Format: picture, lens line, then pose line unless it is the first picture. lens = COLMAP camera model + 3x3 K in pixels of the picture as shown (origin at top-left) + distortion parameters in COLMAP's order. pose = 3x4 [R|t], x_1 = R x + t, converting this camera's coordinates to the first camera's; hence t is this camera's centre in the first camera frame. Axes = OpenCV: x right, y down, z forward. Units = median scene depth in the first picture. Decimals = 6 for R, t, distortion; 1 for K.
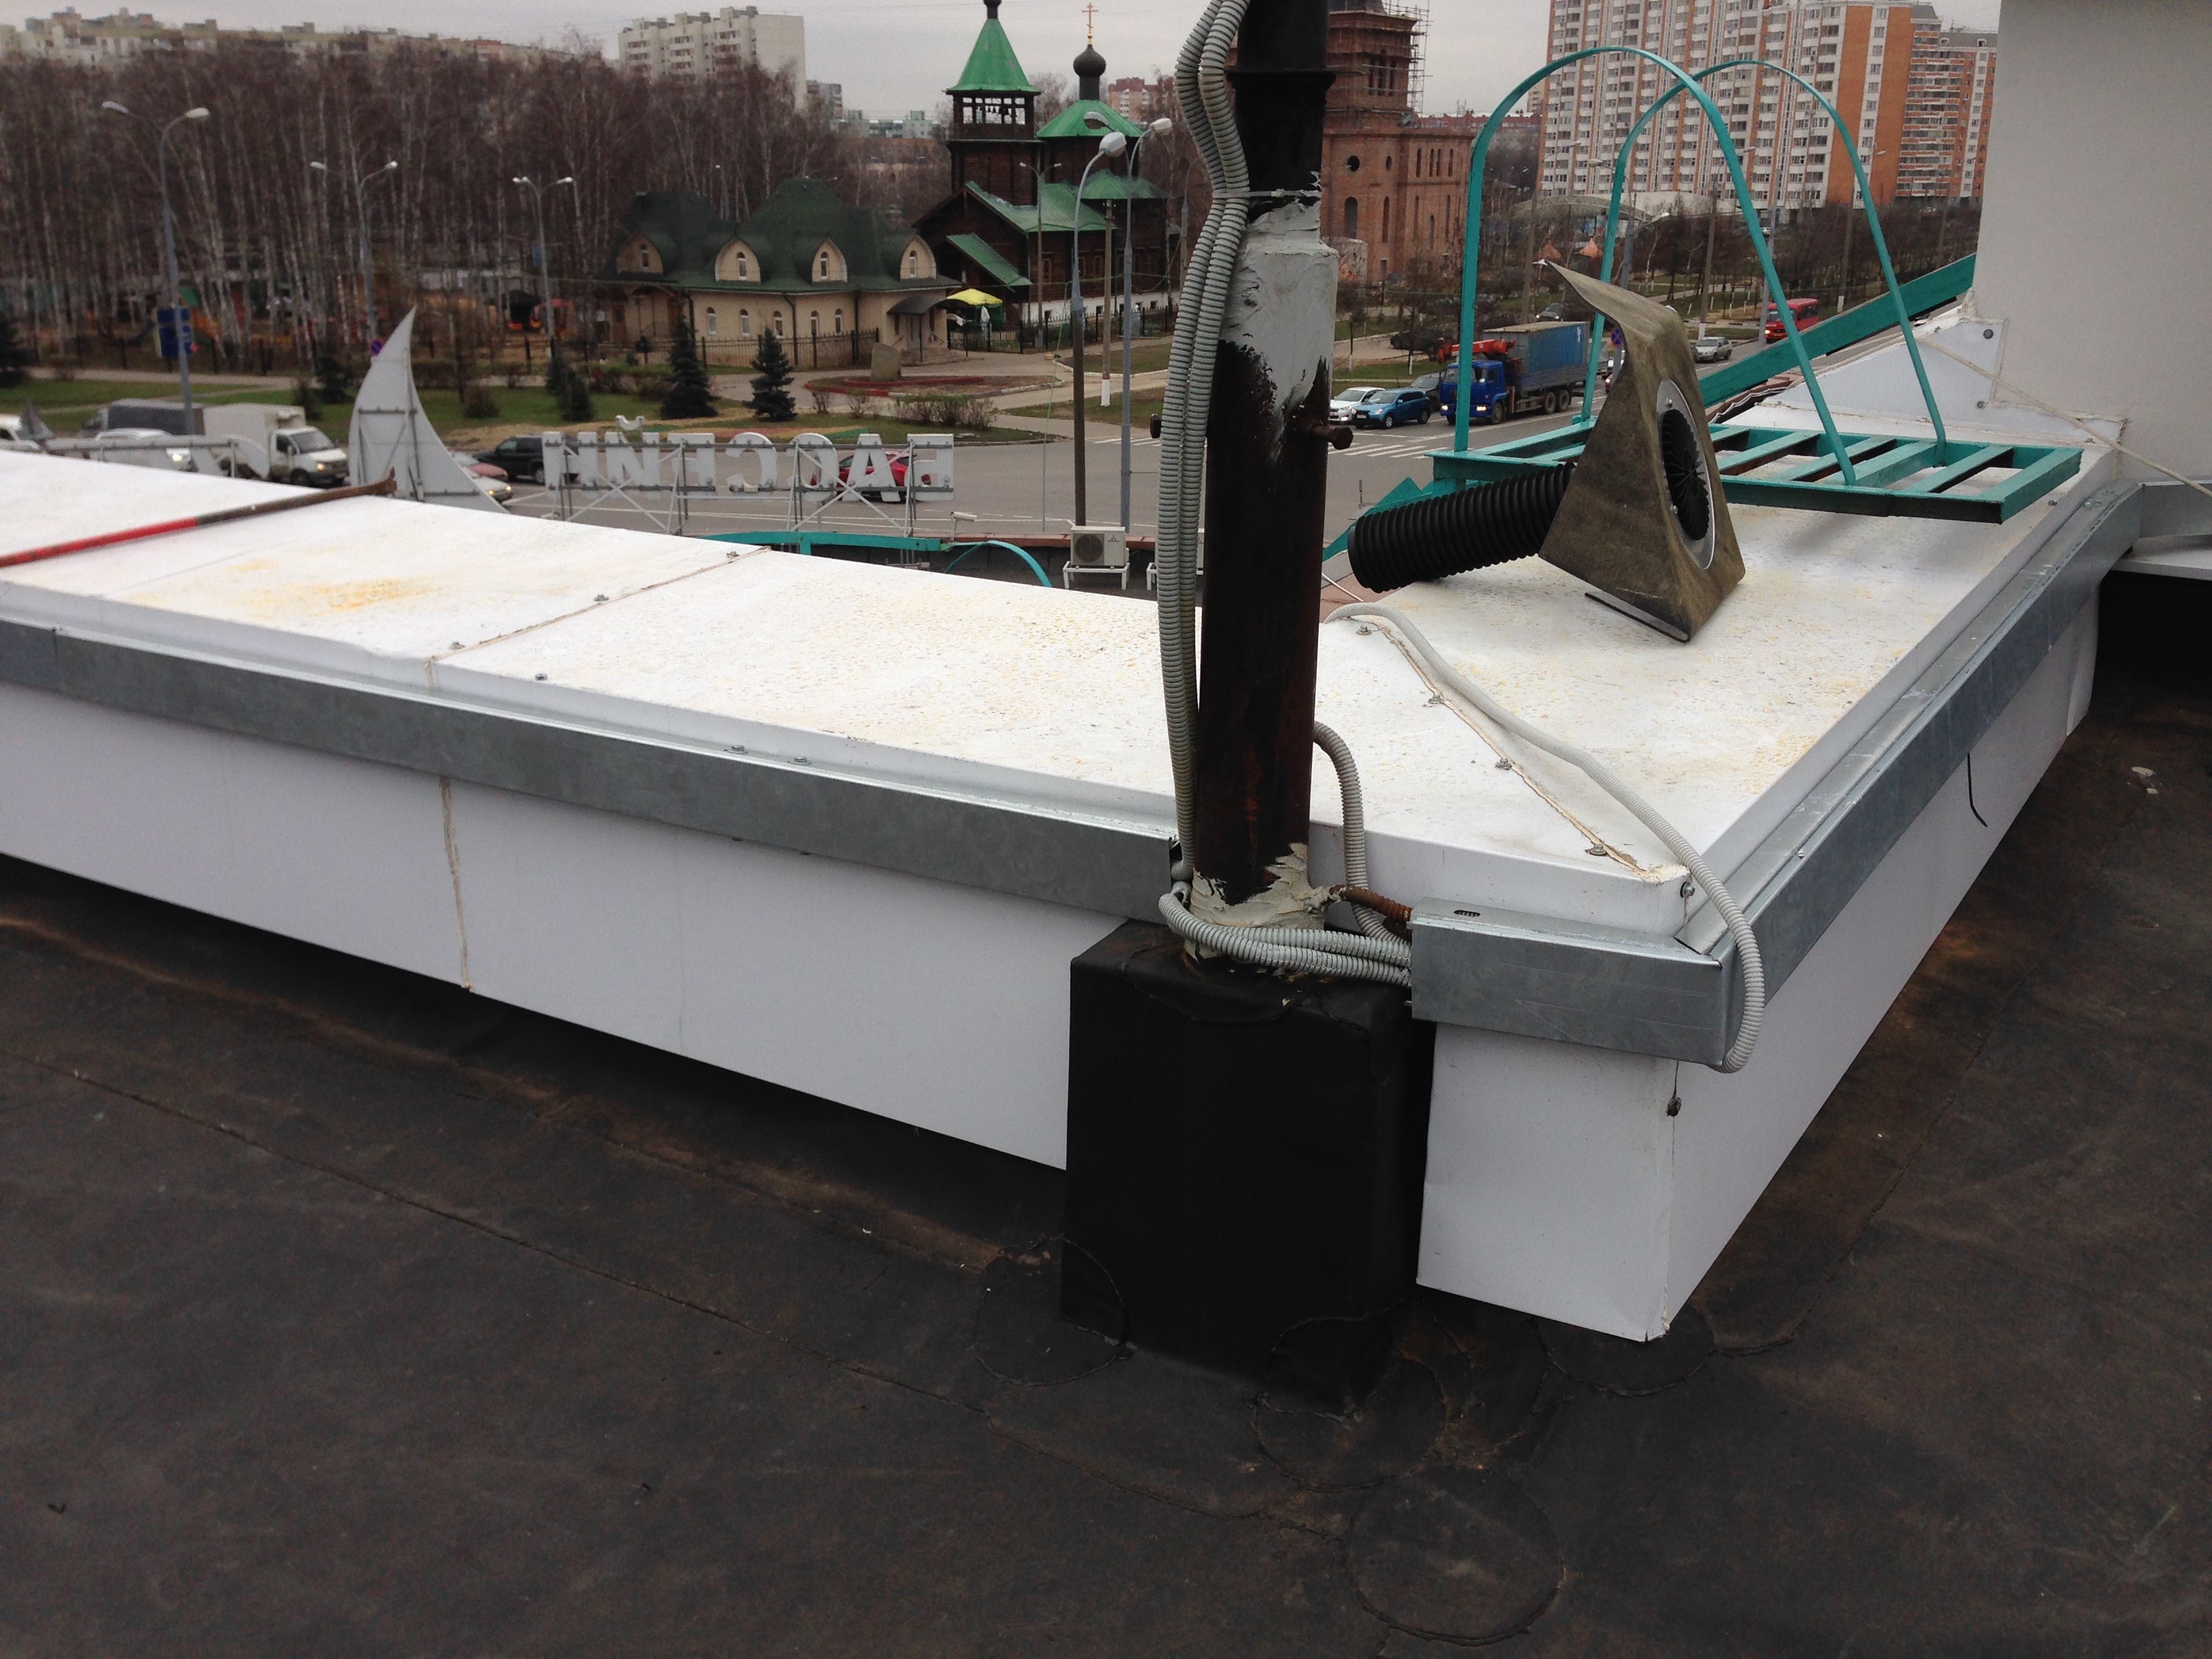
lens RADIAL K [[2029.9, 0, 1086.1], [0, 2029.9, 819.5], [0, 0, 1]] dist [0.170853, -0.322308]
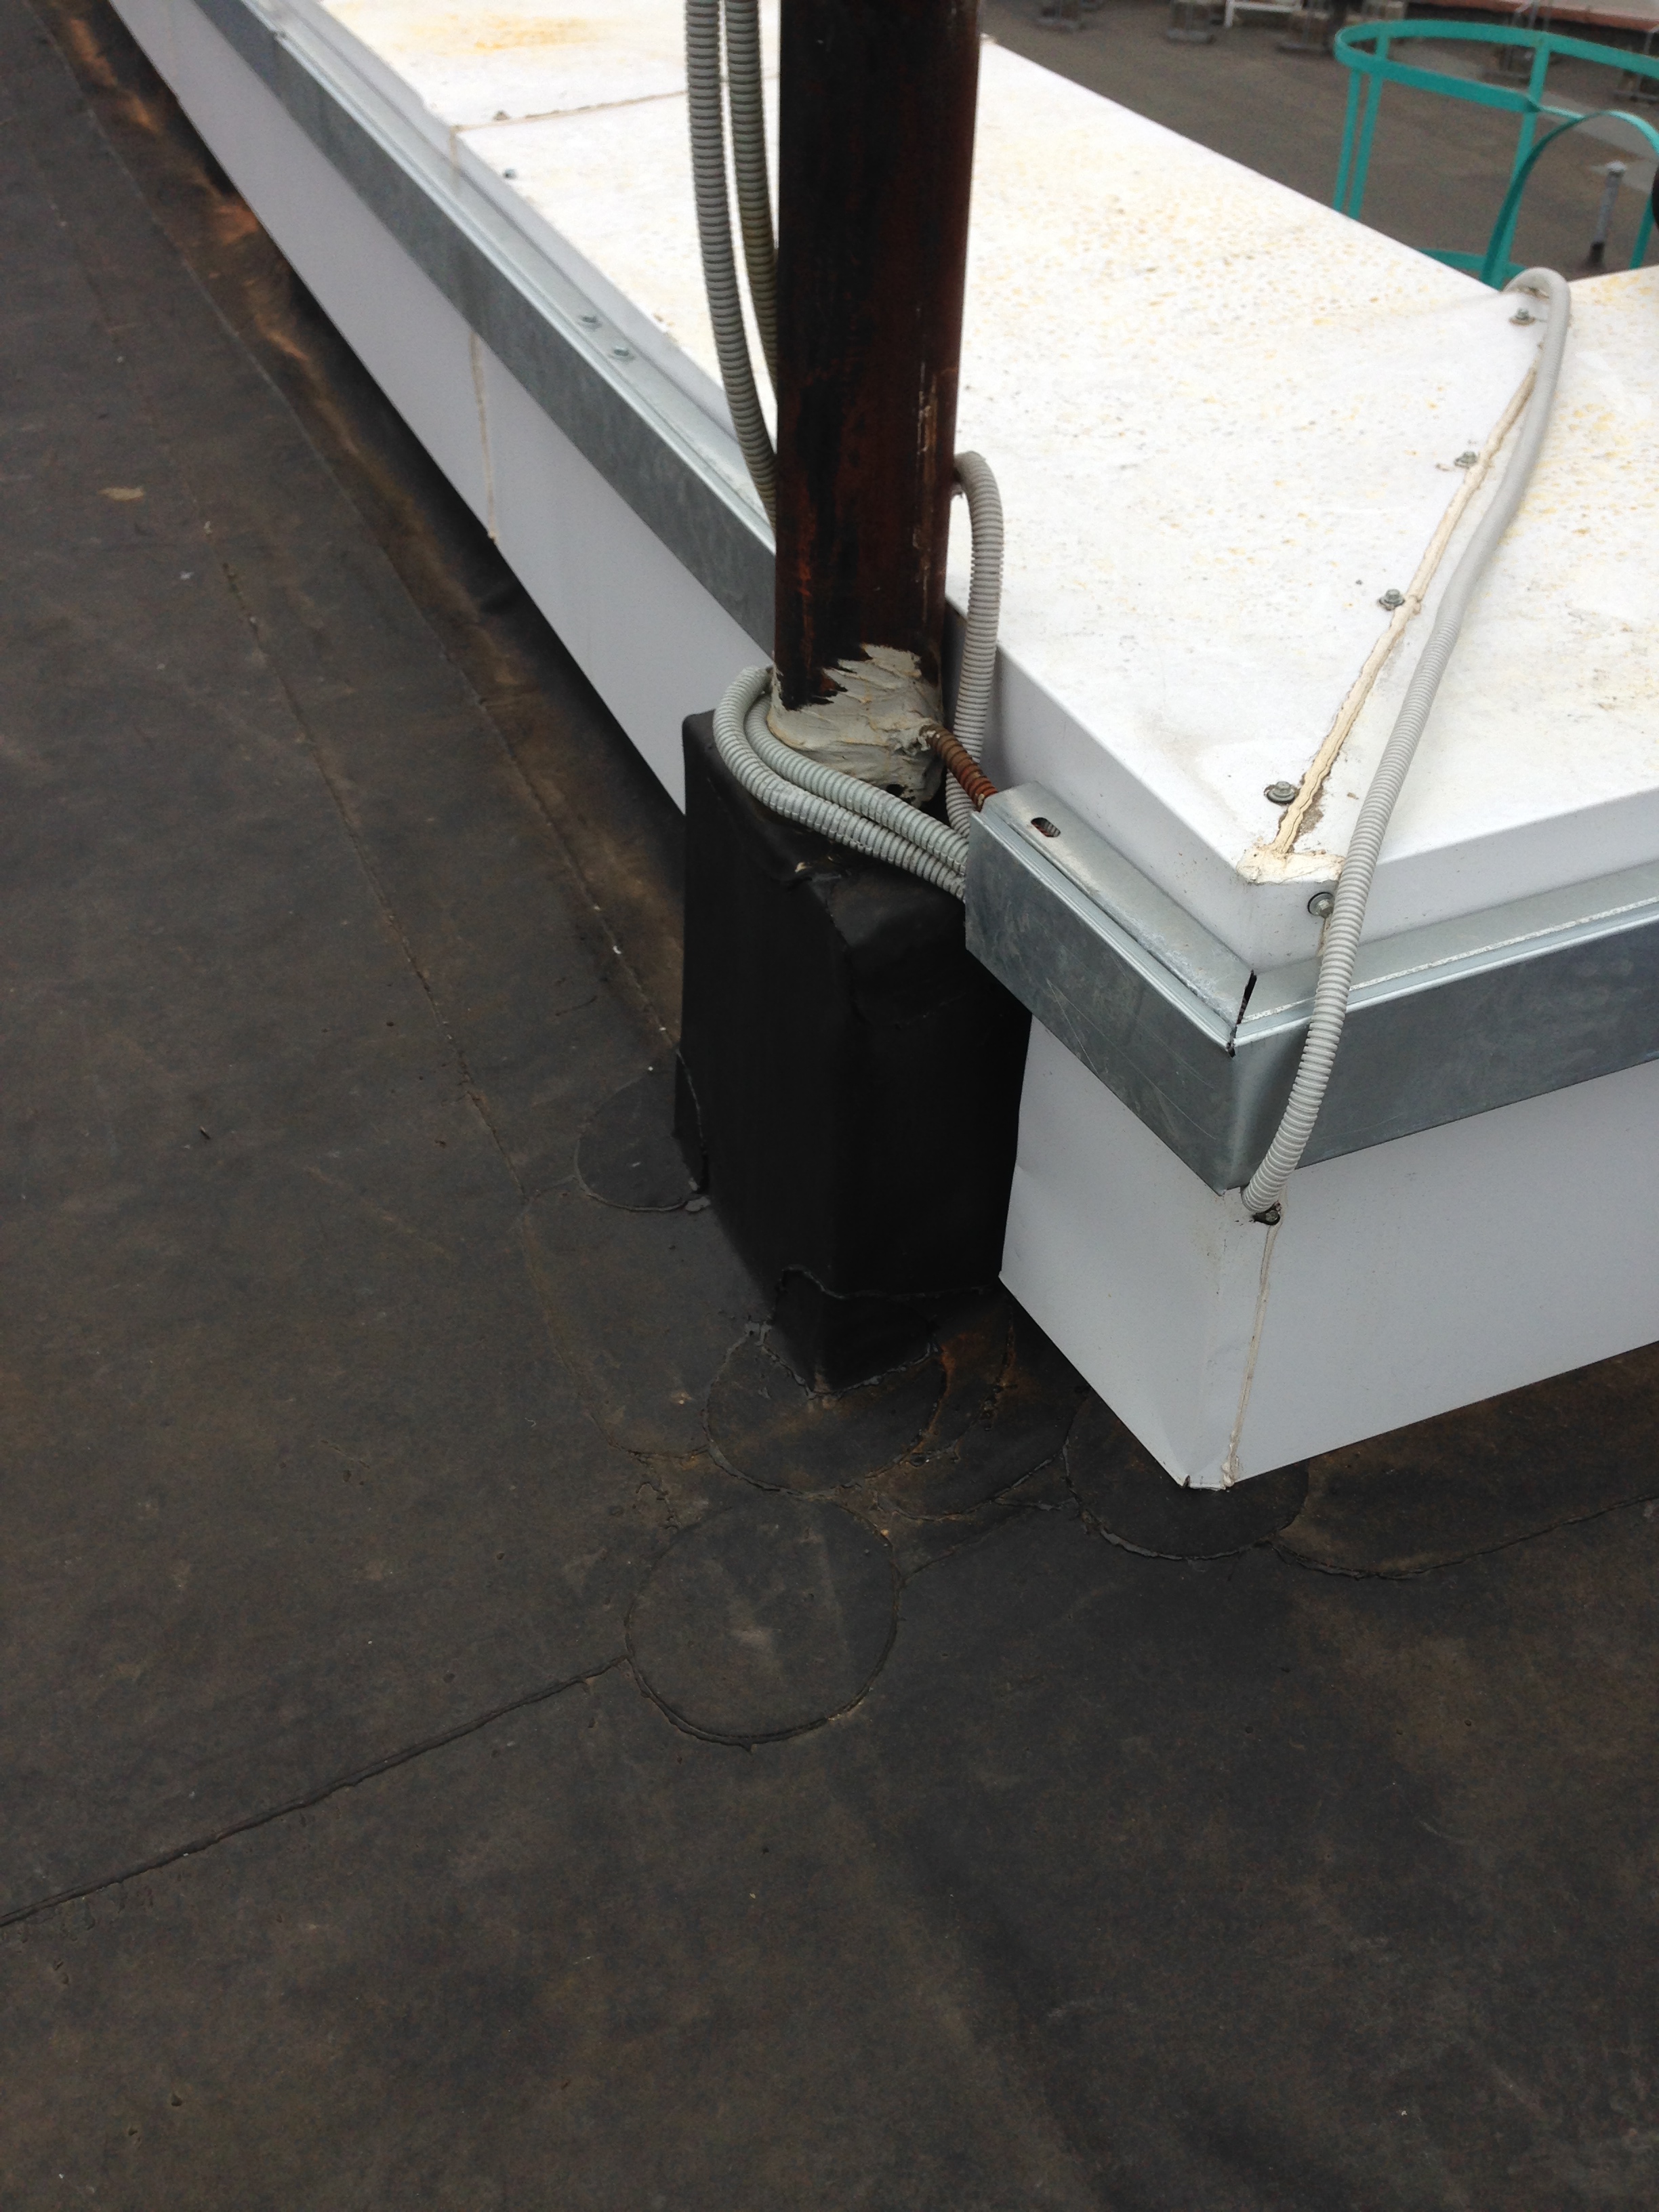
lens RADIAL K [[2037.4, 0, 829.5], [0, 2037.4, 1106.0], [0, 0, 1]] dist [0.038425, 0.005012]
pose [[0.823611, 0.366564, -0.432777, 0.409992], [-0.190590, 0.897573, 0.397539, -0.108672], [0.534172, -0.244935, 0.809115, 0.400204]]
